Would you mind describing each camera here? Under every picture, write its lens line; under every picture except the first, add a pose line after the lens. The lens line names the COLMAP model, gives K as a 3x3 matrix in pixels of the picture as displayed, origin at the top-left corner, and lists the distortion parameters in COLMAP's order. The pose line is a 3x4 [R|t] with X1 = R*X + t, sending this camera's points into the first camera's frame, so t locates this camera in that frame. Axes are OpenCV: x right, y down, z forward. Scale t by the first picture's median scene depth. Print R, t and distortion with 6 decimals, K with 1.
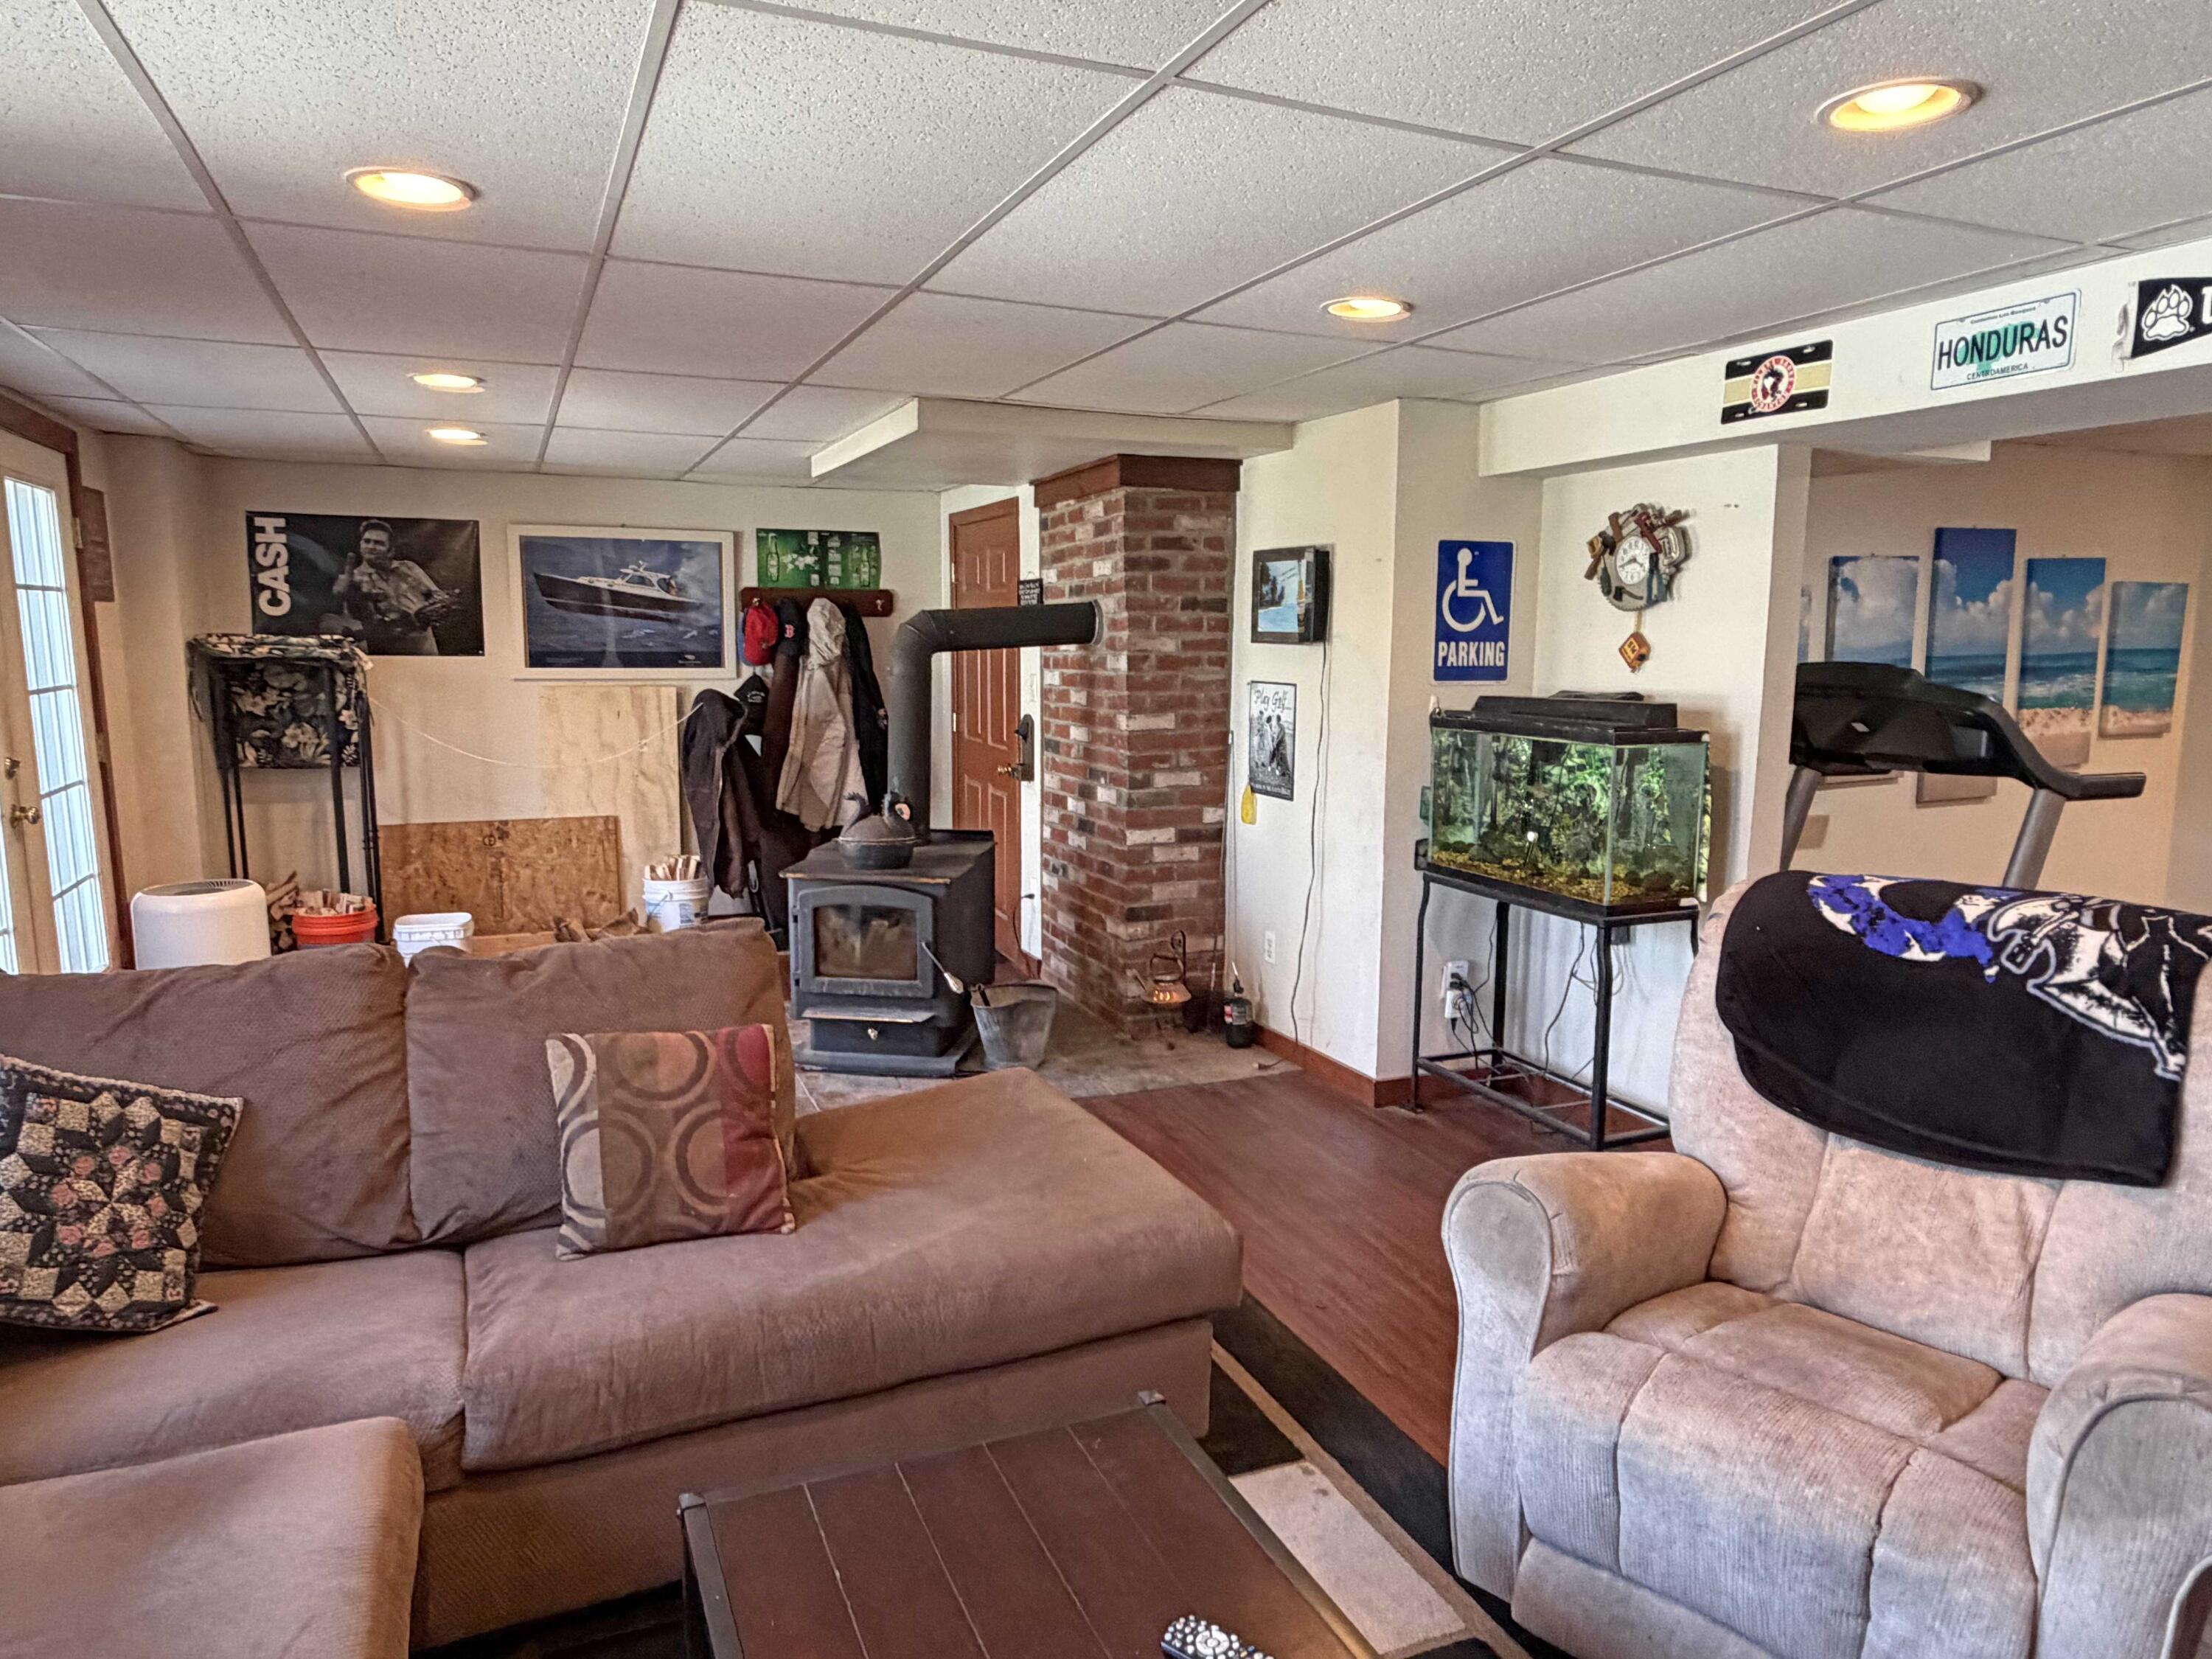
lens RADIAL K [[1410.7, 0, 1099.1], [0, 1410.7, 833.1], [0, 0, 1]] dist [0.010402, -0.004020]
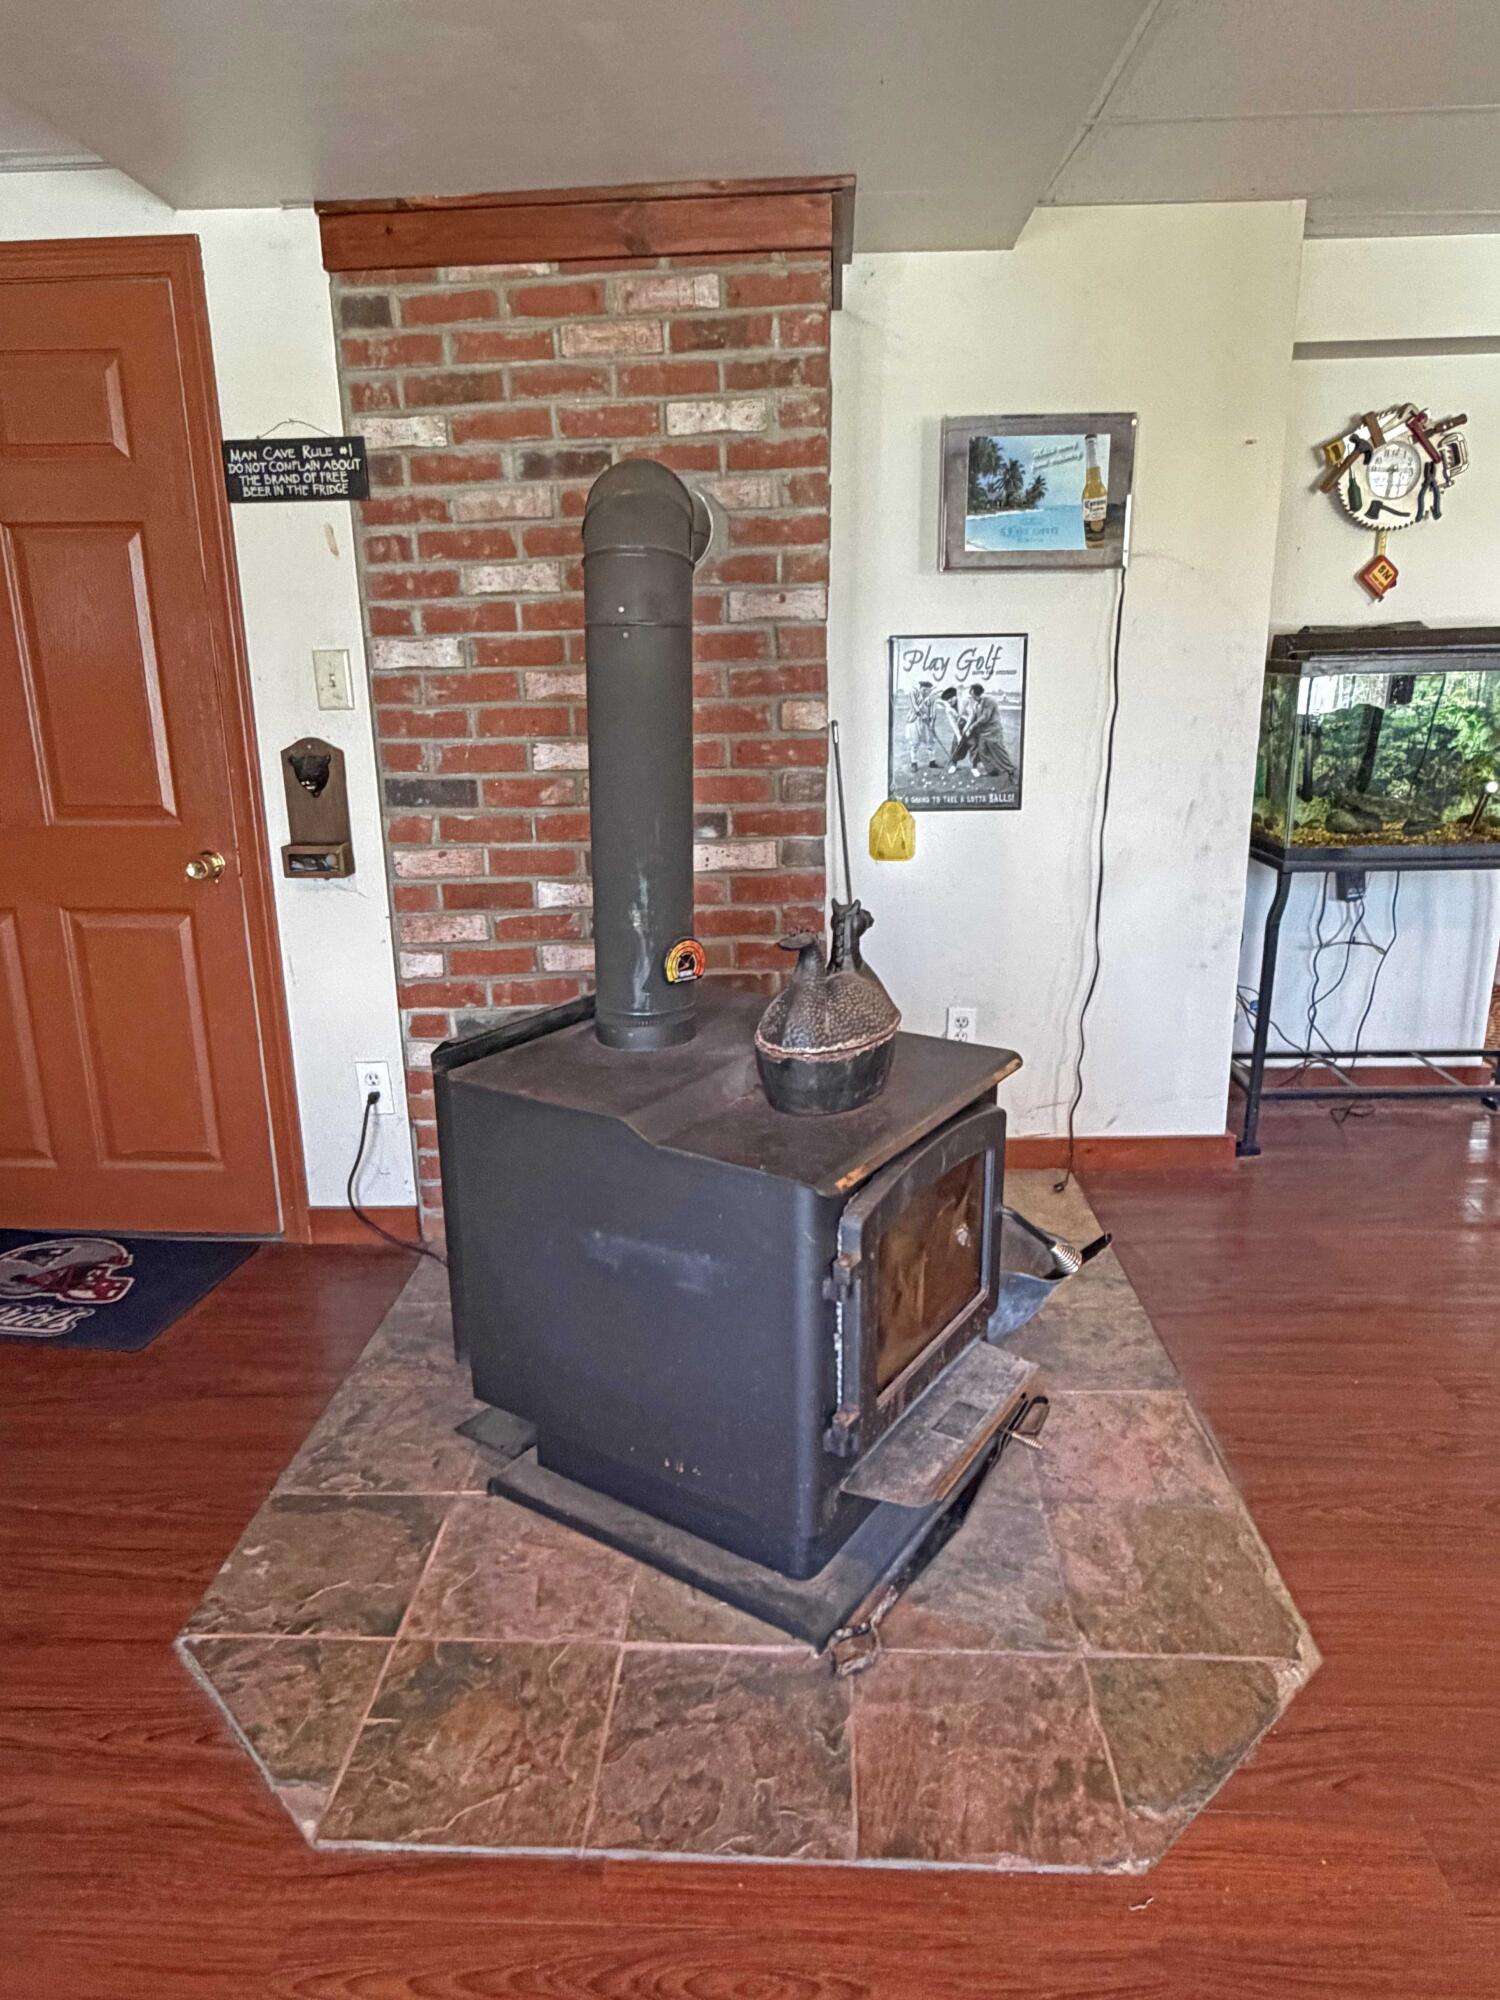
lens RADIAL K [[1275.5, 0, 747.3], [0, 1275.5, 993.7], [0, 0, 1]] dist [0.010402, -0.004020]
pose [[0.421906, -0.250189, 0.871436, -0.479481], [0.150650, 0.967155, 0.204732, -0.082670], [-0.894036, 0.044904, 0.445739, 0.839002]]
